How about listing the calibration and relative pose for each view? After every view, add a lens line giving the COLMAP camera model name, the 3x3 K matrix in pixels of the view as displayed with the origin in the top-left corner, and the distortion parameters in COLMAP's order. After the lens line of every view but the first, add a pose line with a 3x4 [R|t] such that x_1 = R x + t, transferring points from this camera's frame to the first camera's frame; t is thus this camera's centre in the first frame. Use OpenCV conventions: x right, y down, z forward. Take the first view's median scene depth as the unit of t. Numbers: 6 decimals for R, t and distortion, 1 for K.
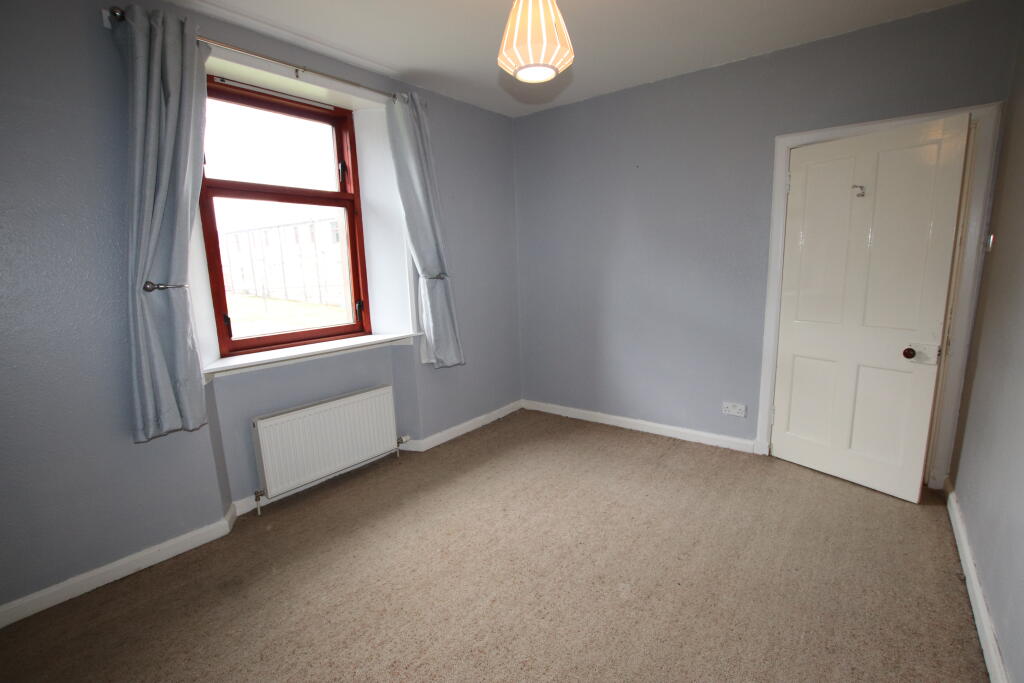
lens RADIAL K [[488.2, 0, 512.0], [0, 488.2, 341.5], [0, 0, 1]] dist [-0.016266, 0.000033]
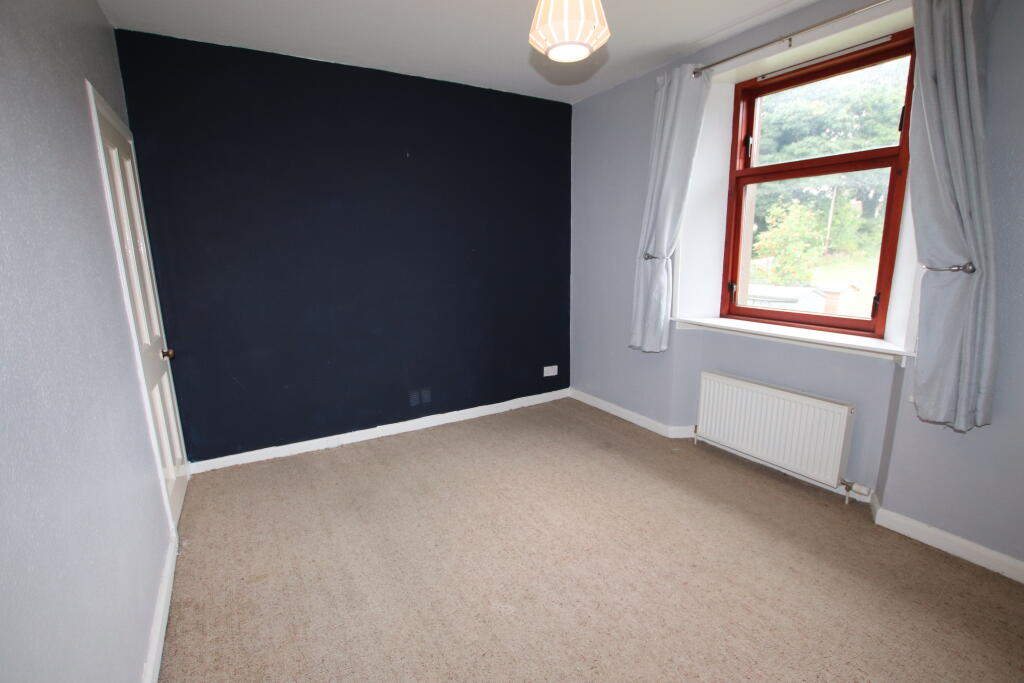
lens RADIAL K [[488.2, 0, 512.0], [0, 488.2, 341.5], [0, 0, 1]] dist [-0.016266, 0.000033]
pose [[-0.374495, 0.206416, -0.903961, 0.732052], [-0.124688, 0.954840, 0.269690, -0.174350], [0.918807, 0.213711, -0.331846, 0.921224]]
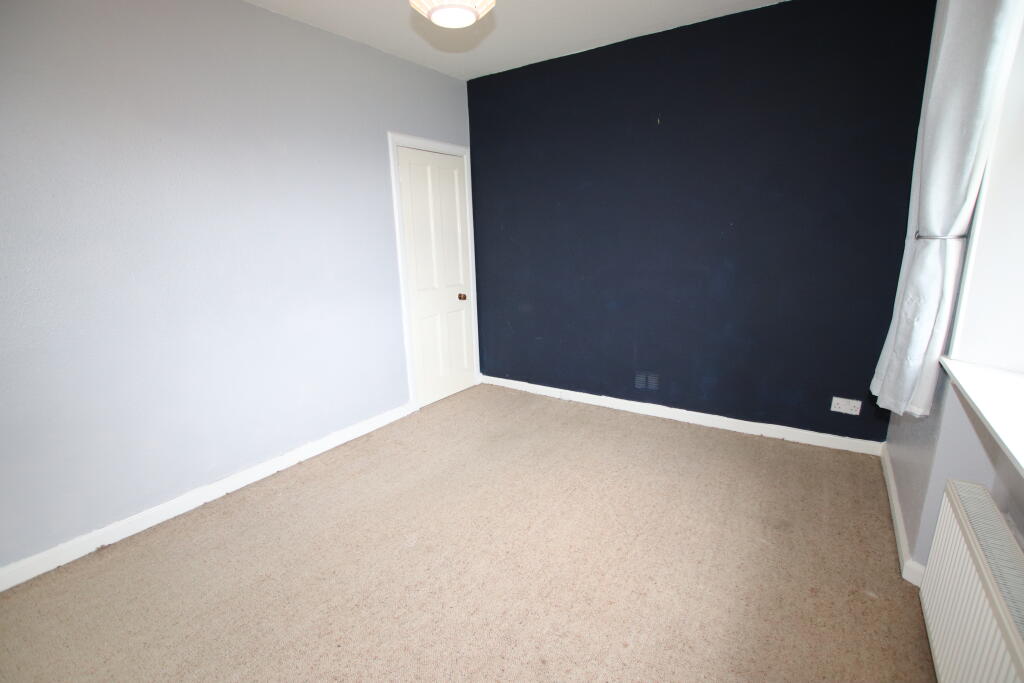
lens RADIAL K [[474.5, 0, 514.8], [0, 474.5, 349.5], [0, 0, 1]] dist [-0.022521, 0.000951]
pose [[-0.997005, 0.066429, -0.039596, 0.013169], [0.045841, 0.920006, 0.389214, -0.213582], [0.062284, 0.386233, -0.920296, 1.379980]]
